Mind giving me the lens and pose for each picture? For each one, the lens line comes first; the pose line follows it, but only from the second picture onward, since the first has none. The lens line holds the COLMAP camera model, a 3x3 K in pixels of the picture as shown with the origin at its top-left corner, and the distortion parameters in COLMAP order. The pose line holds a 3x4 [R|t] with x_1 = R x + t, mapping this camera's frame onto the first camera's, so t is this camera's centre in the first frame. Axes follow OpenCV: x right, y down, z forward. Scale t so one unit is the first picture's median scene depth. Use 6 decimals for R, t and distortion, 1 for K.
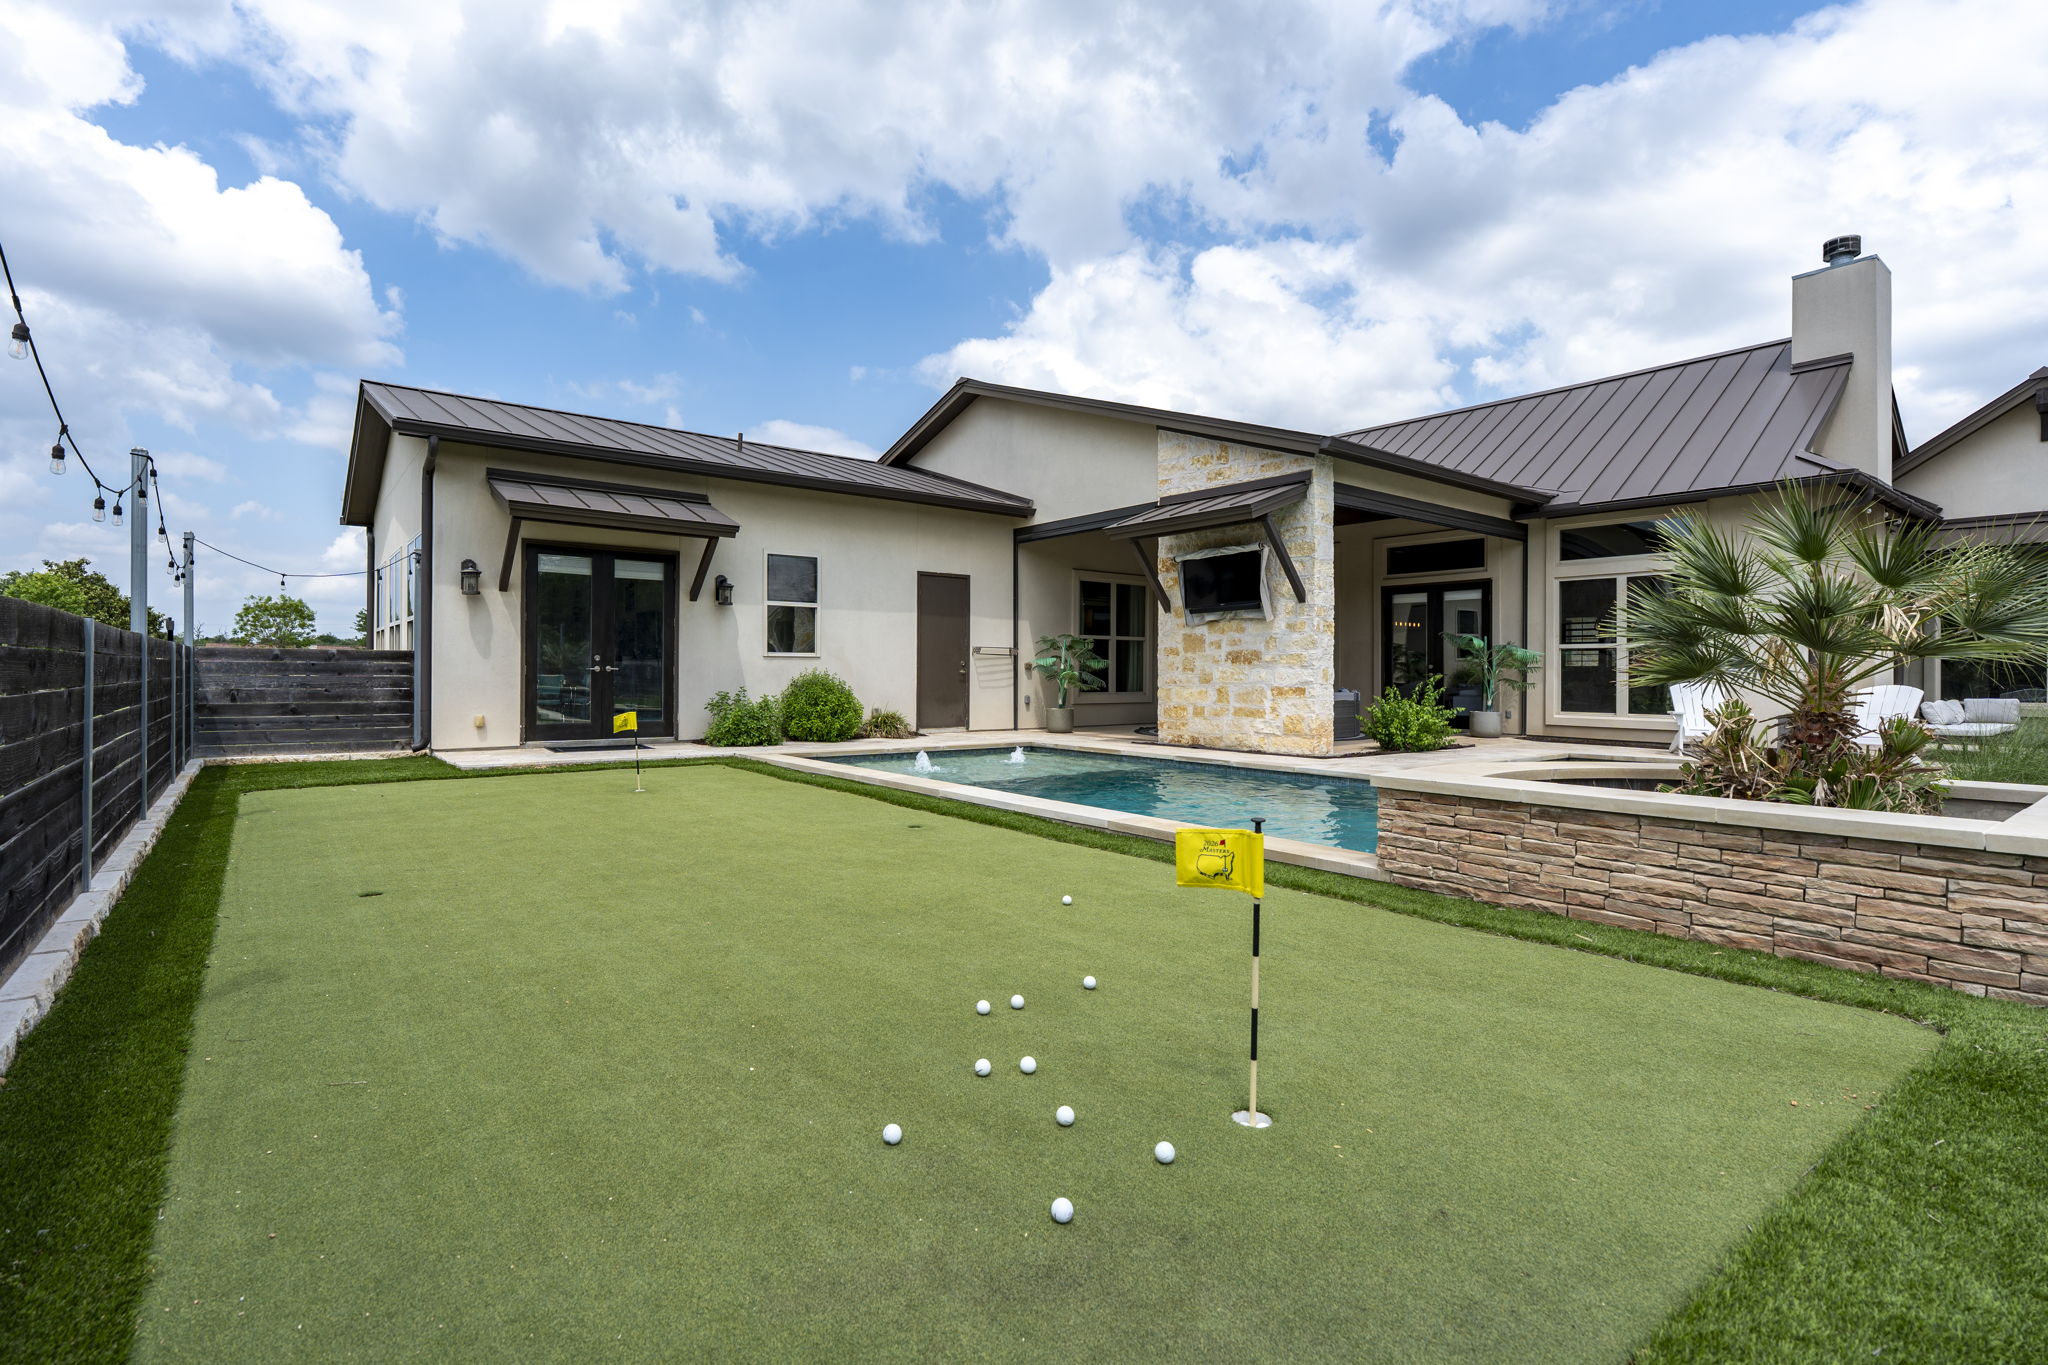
lens RADIAL K [[923.0, 0, 1024.0], [0, 923.0, 682.5], [0, 0, 1]] dist [-0.001930, 0.000685]
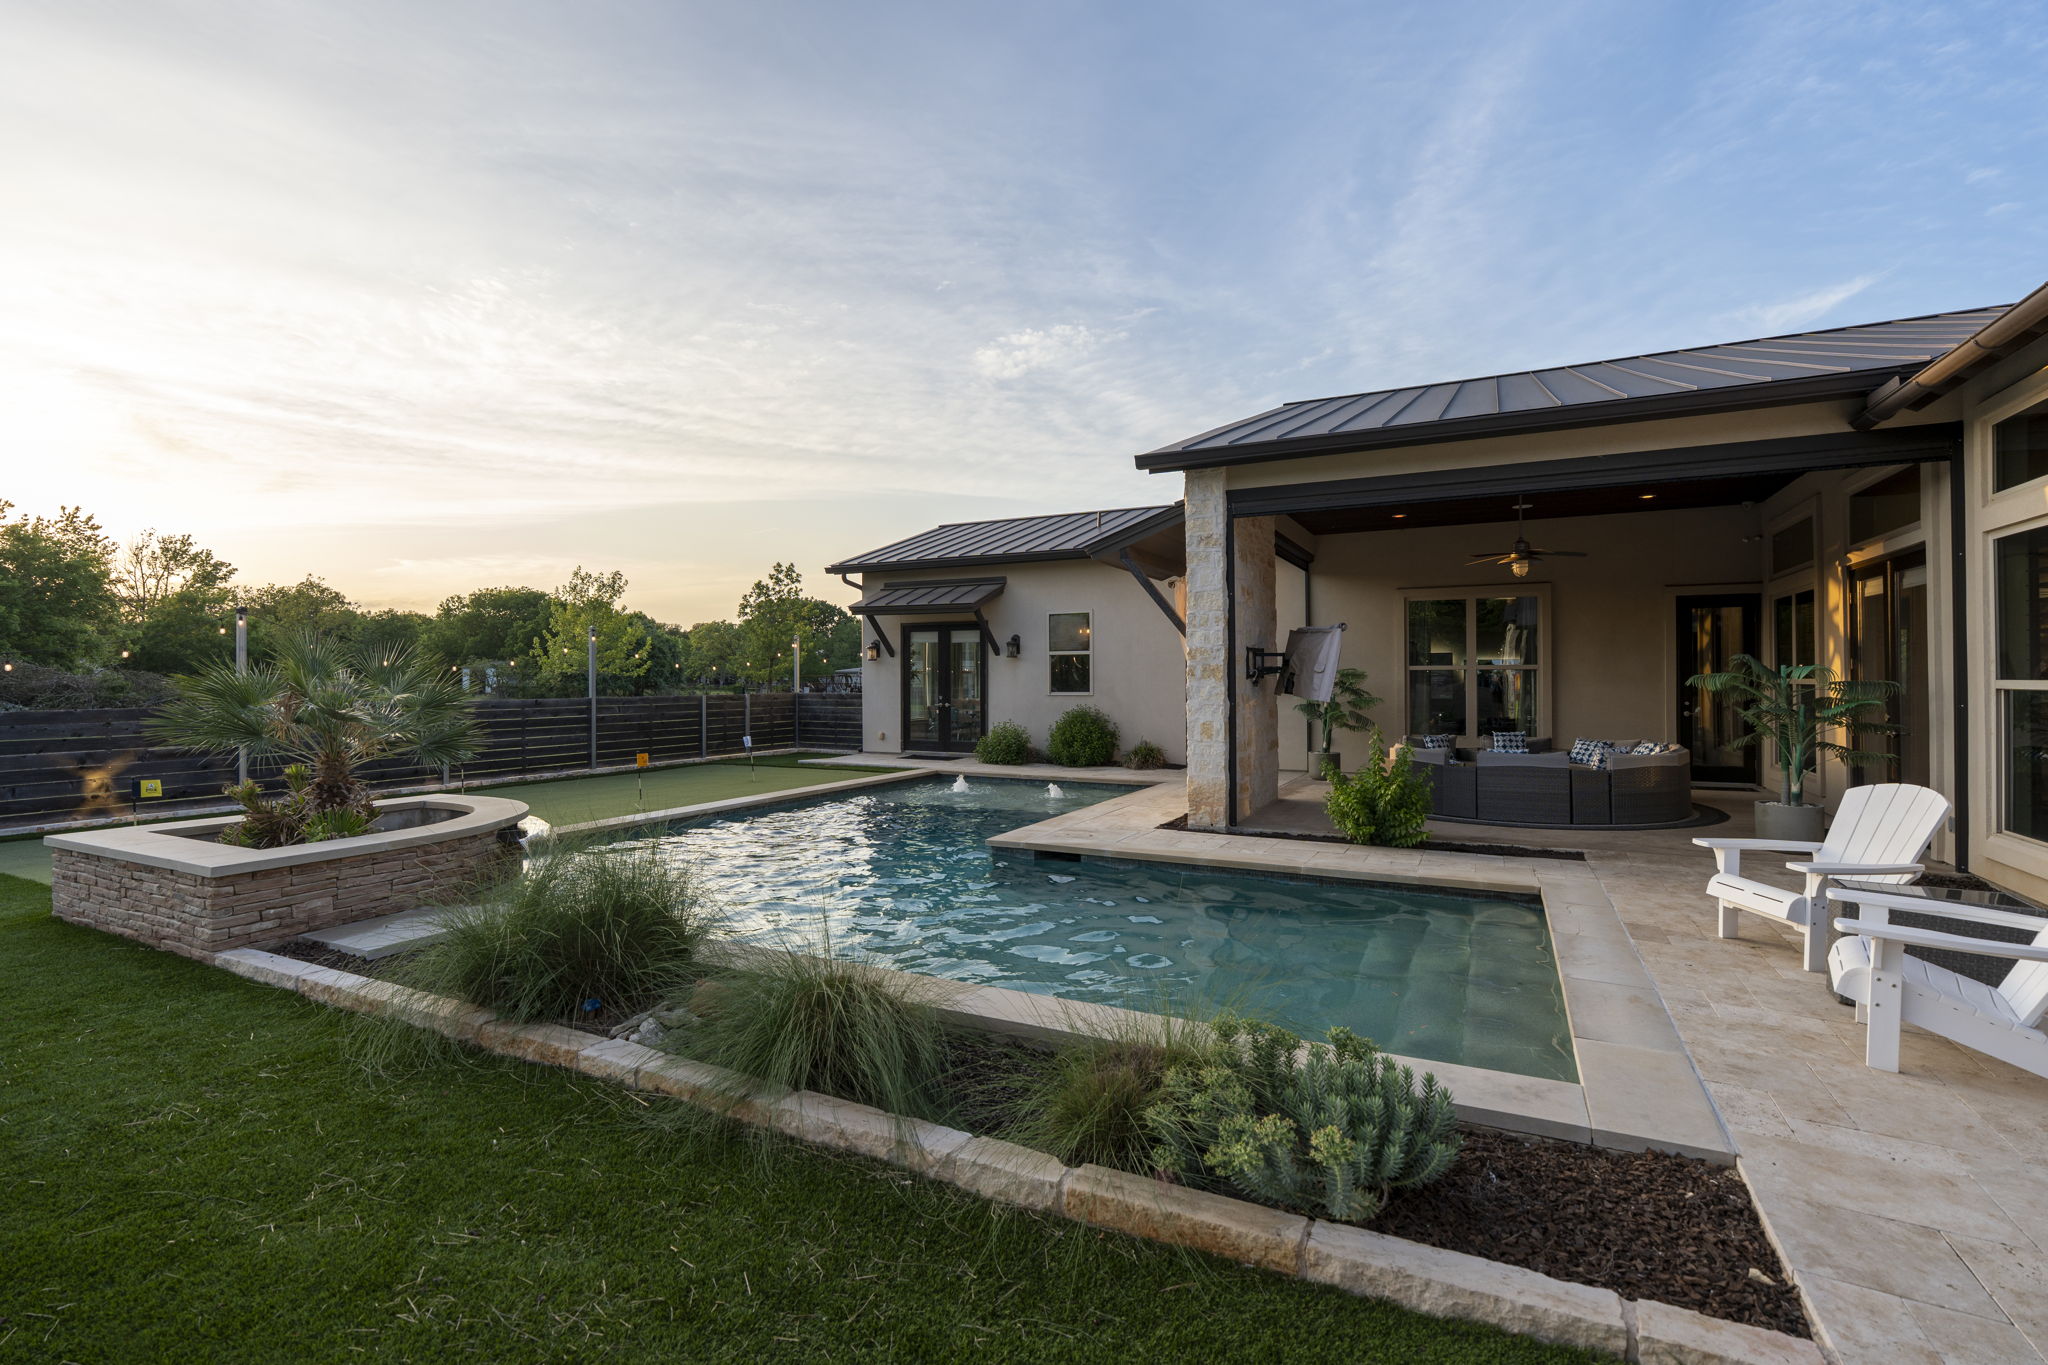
lens RADIAL K [[923.0, 0, 1024.0], [0, 923.0, 682.5], [0, 0, 1]] dist [-0.001930, 0.000685]
pose [[0.409312, -0.001177, -0.912394, 0.913677], [-0.006230, 0.999972, -0.004084, -0.040054], [0.912373, 0.007356, 0.409293, 0.456565]]
